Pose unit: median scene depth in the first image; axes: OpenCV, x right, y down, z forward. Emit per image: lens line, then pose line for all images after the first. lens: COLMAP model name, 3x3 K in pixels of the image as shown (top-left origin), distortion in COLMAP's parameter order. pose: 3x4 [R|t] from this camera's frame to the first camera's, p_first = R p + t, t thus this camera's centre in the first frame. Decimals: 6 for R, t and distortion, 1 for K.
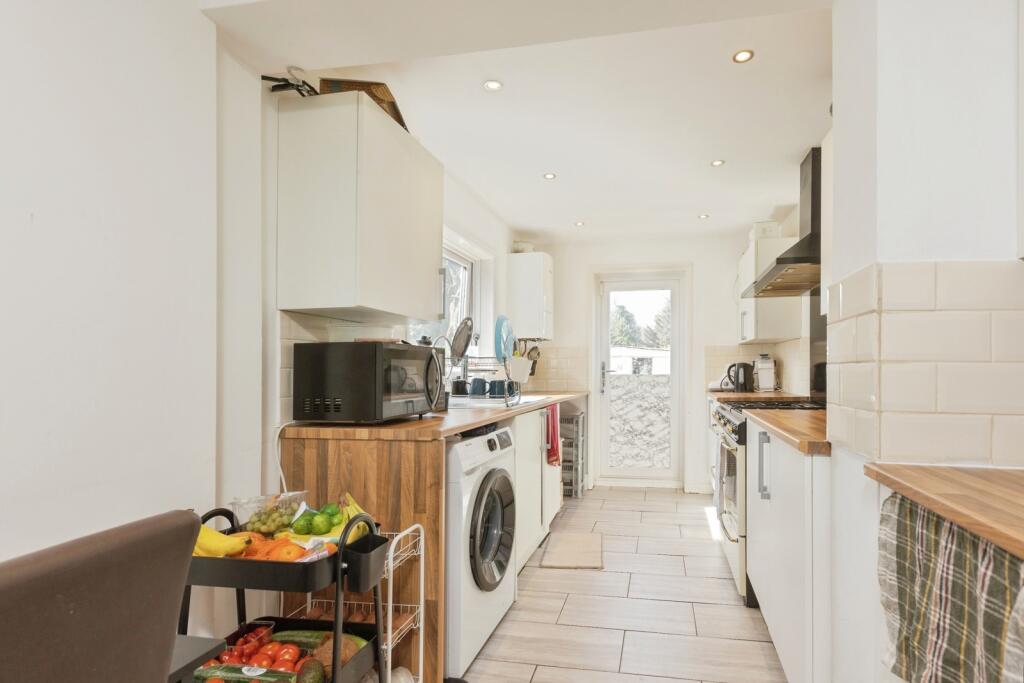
lens RADIAL K [[724.6, 0, 513.6], [0, 724.6, 364.2], [0, 0, 1]] dist [-0.005203, -0.001400]
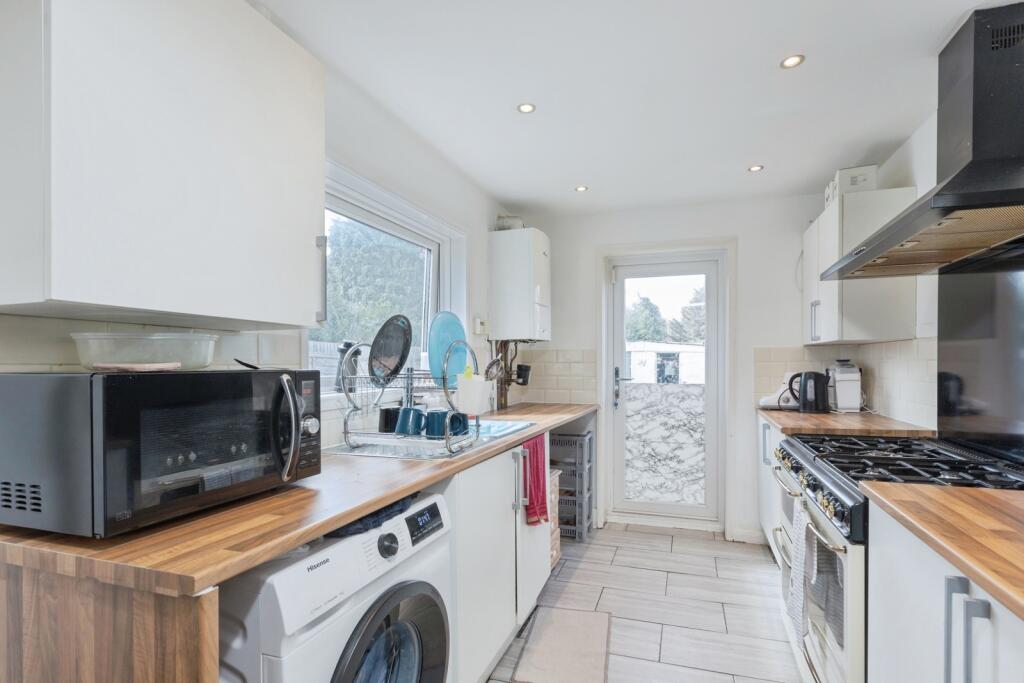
lens RADIAL K [[467.3, 0, 512.0], [0, 467.3, 341.5], [0, 0, 1]] dist [0.000688, -0.000348]
pose [[0.989281, -0.004108, -0.145963, 0.088464], [0.004714, 0.999982, 0.003807, -0.035293], [0.145945, -0.004454, 0.989283, 0.494257]]
